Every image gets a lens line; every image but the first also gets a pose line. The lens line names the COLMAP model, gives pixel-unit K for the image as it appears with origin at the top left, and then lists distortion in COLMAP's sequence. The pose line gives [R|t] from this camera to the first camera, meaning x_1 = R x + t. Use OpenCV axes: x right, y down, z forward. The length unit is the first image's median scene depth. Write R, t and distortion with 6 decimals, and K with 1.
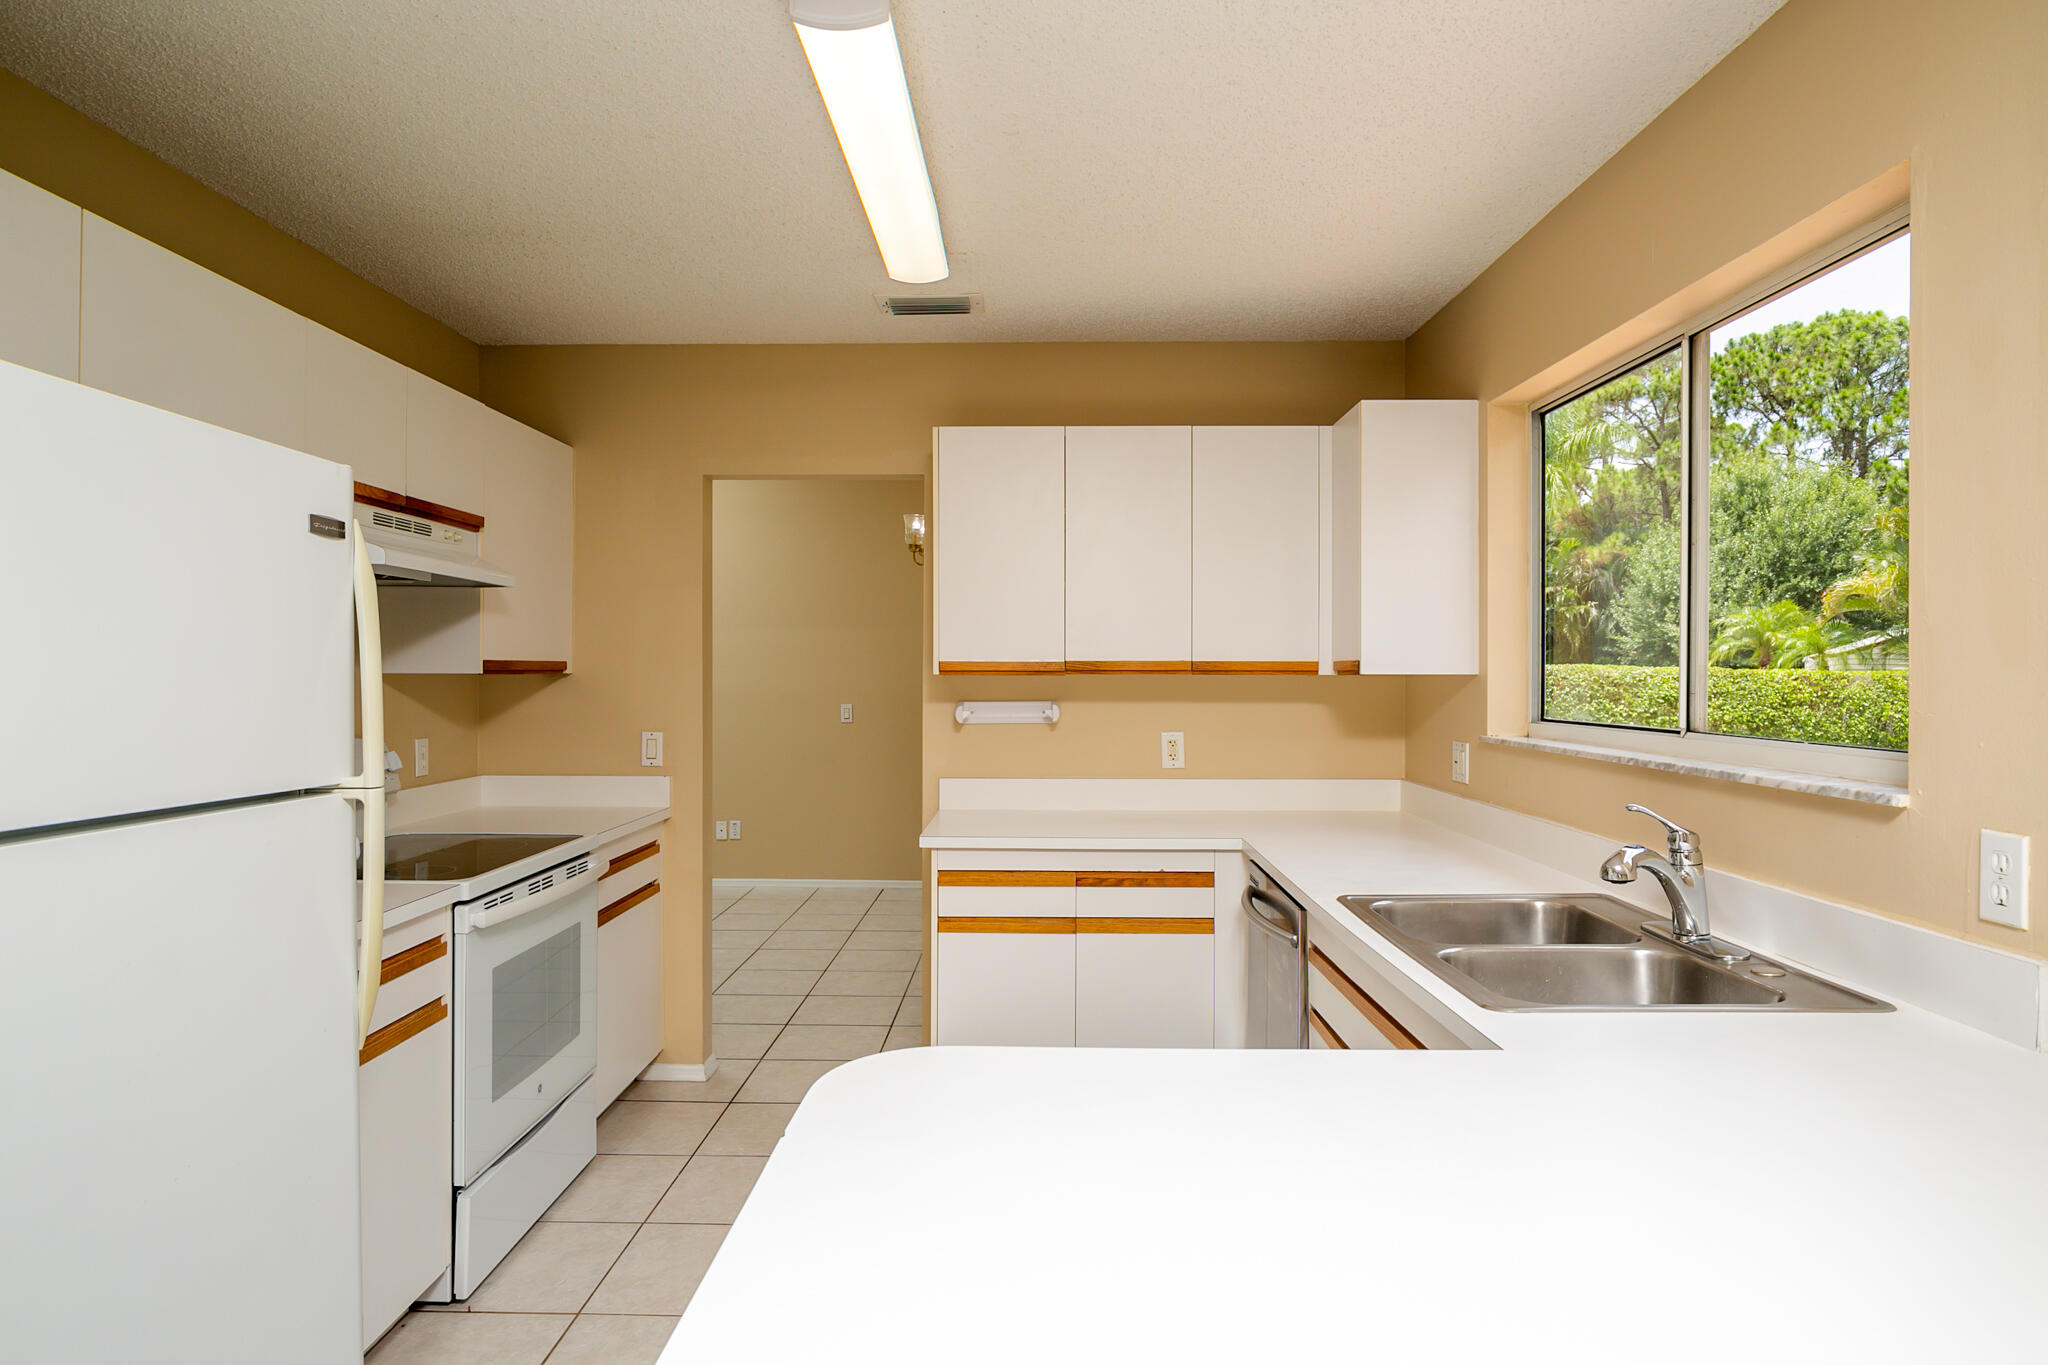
lens RADIAL K [[1168.5, 0, 1030.4], [0, 1168.5, 672.6], [0, 0, 1]] dist [-0.017690, 0.000488]
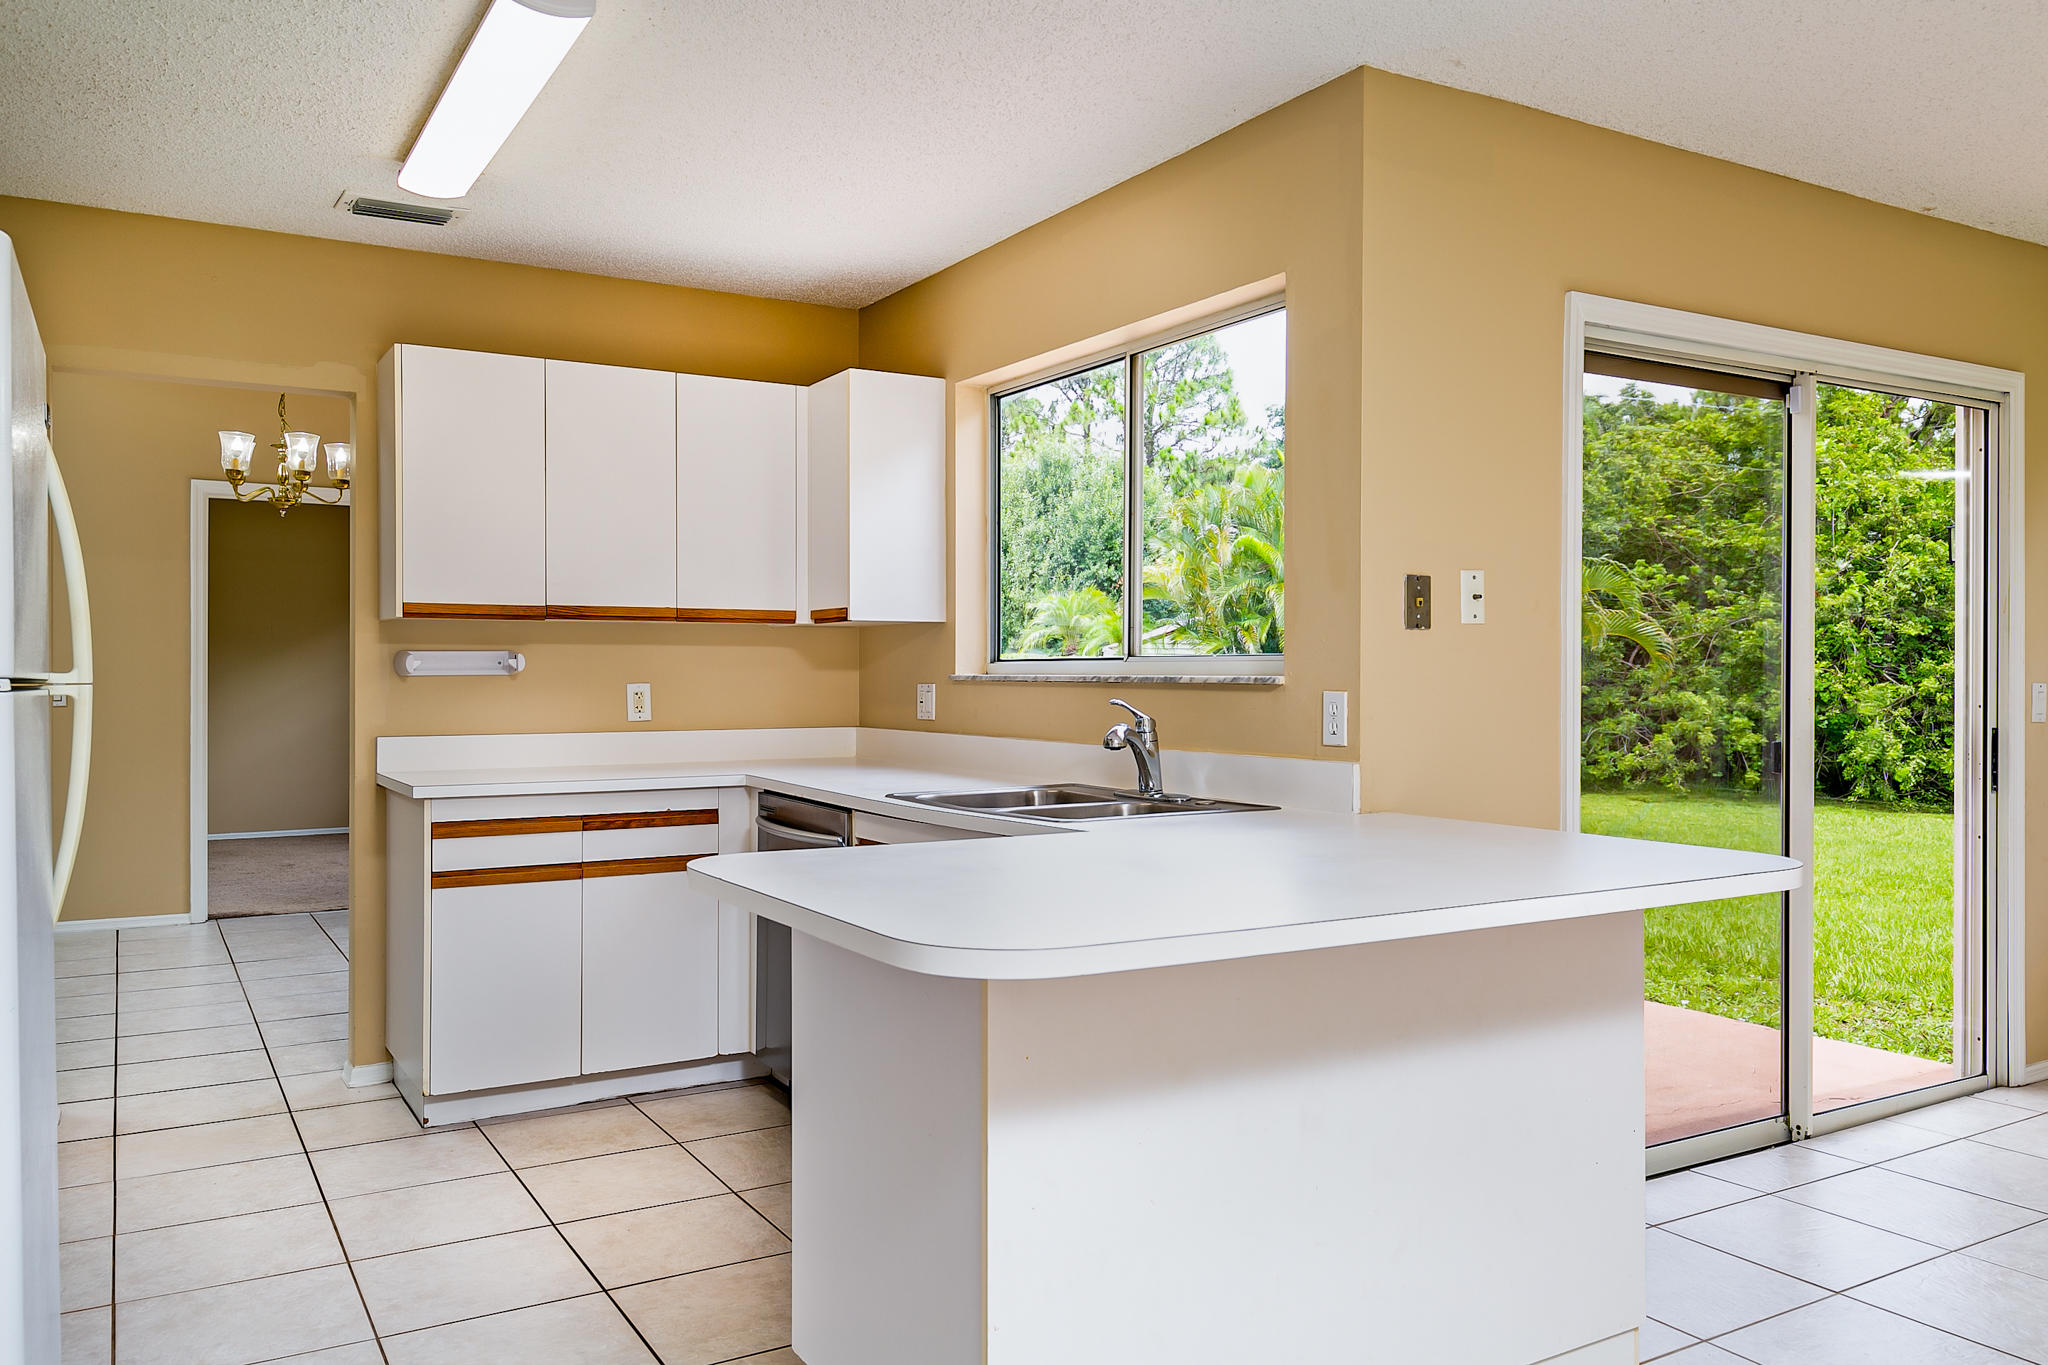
lens RADIAL K [[1492.1, 0, 1038.2], [0, 1492.1, 671.1], [0, 0, 1]] dist [0.030308, -0.005508]
pose [[0.850465, -0.002389, 0.526026, -0.272316], [0.002359, 0.999997, 0.000727, 0.044042], [-0.526027, 0.000623, 0.850468, -0.253643]]
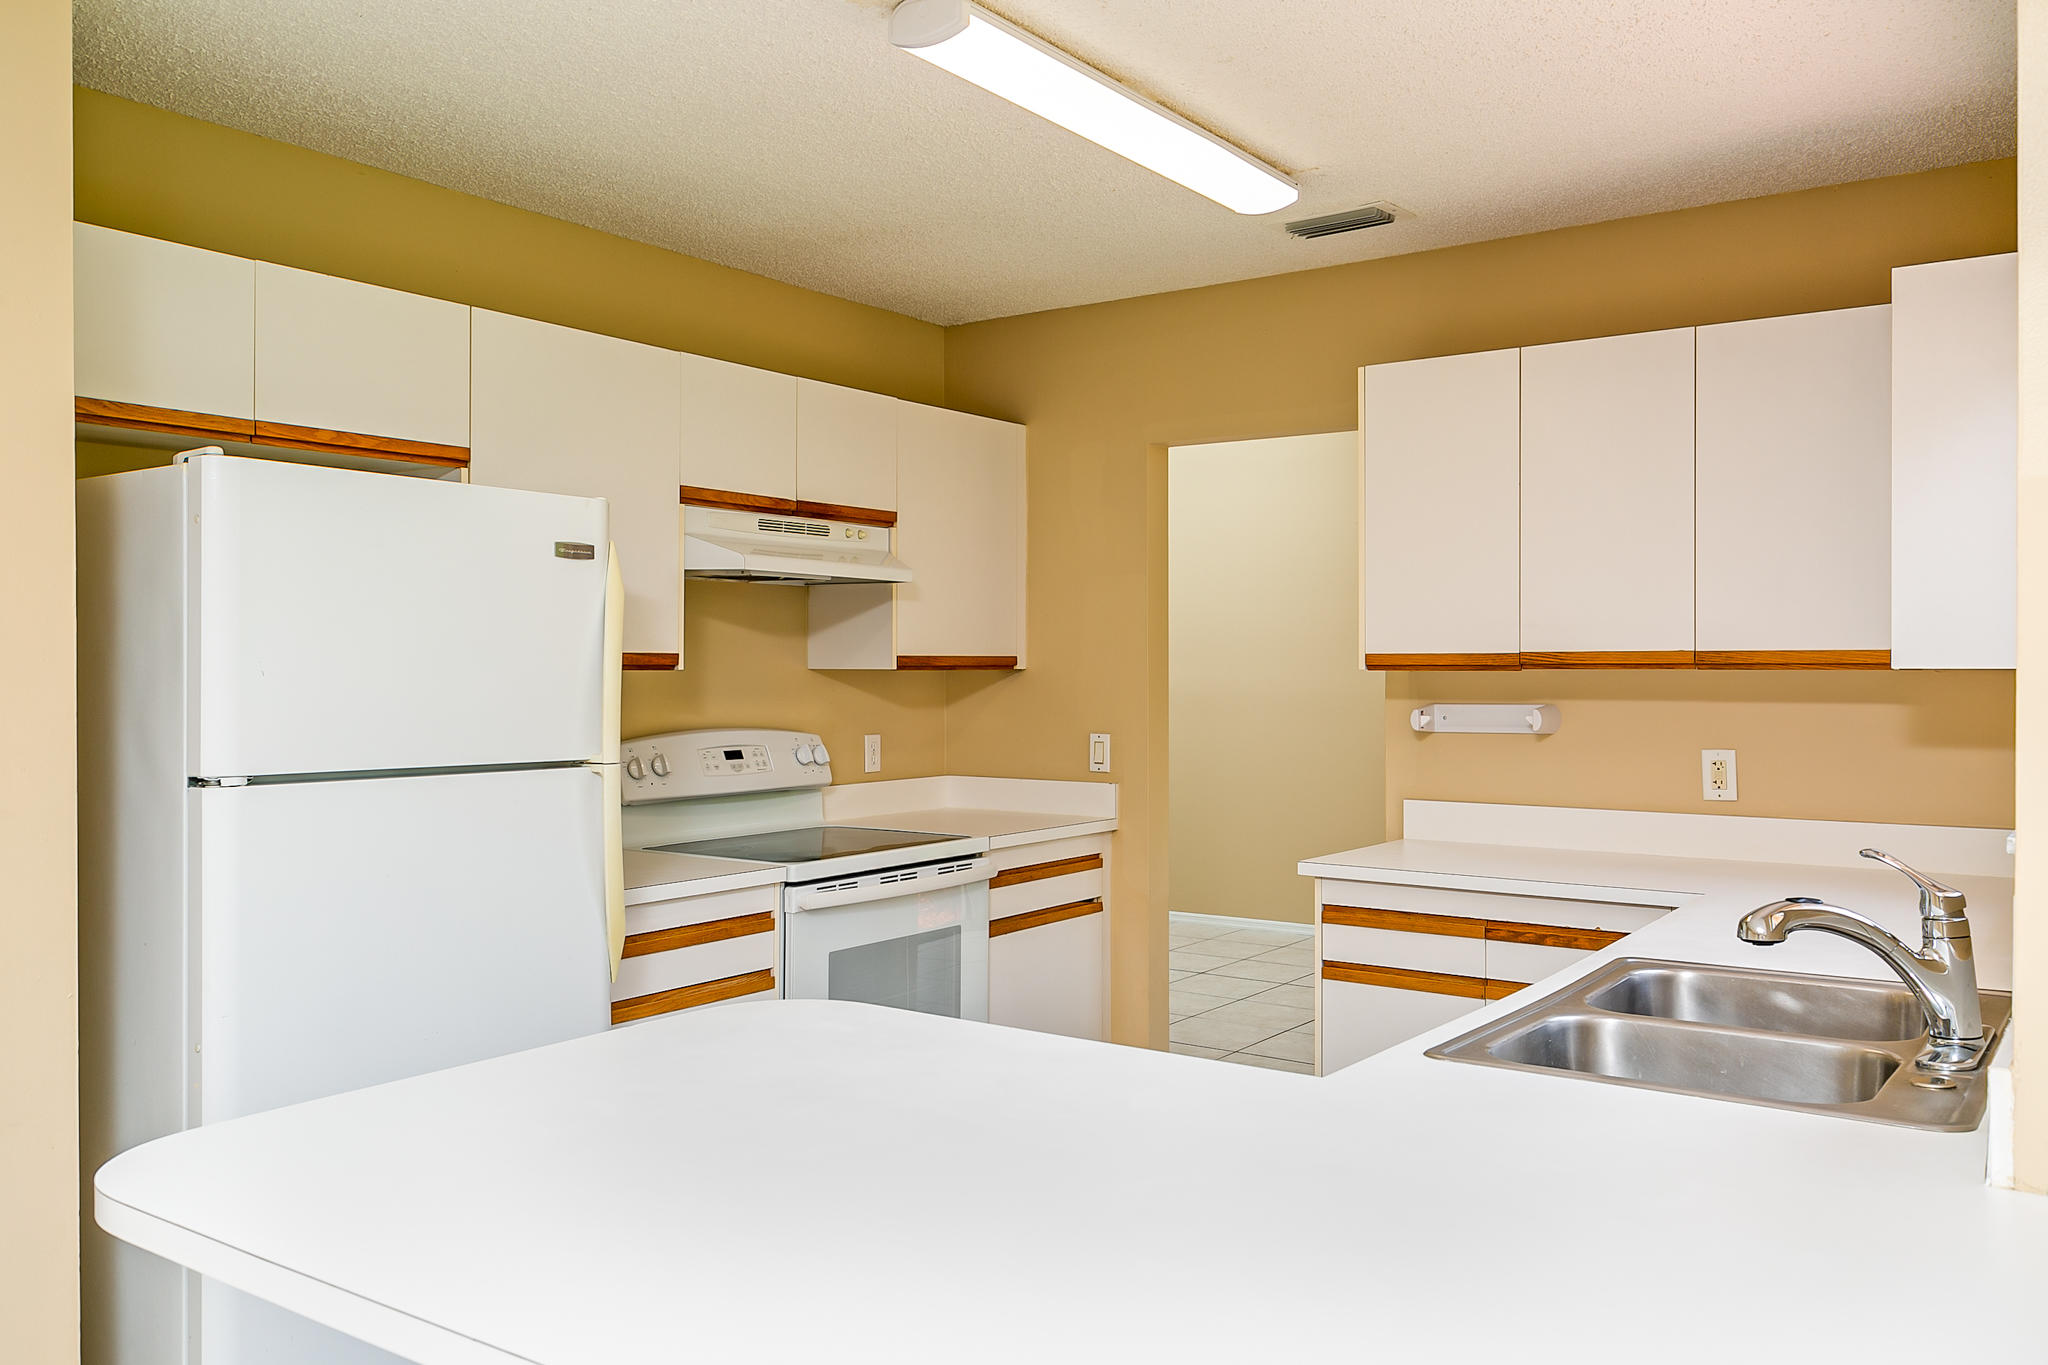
lens RADIAL K [[1633.2, 0, 1012.6], [0, 1633.2, 669.0], [0, 0, 1]] dist [0.040412, 0.002361]
pose [[0.818694, -0.000935, -0.574229, 0.377284], [0.001364, 0.999999, 0.000317, 0.000380], [0.574228, -0.001043, 0.818694, -0.079049]]
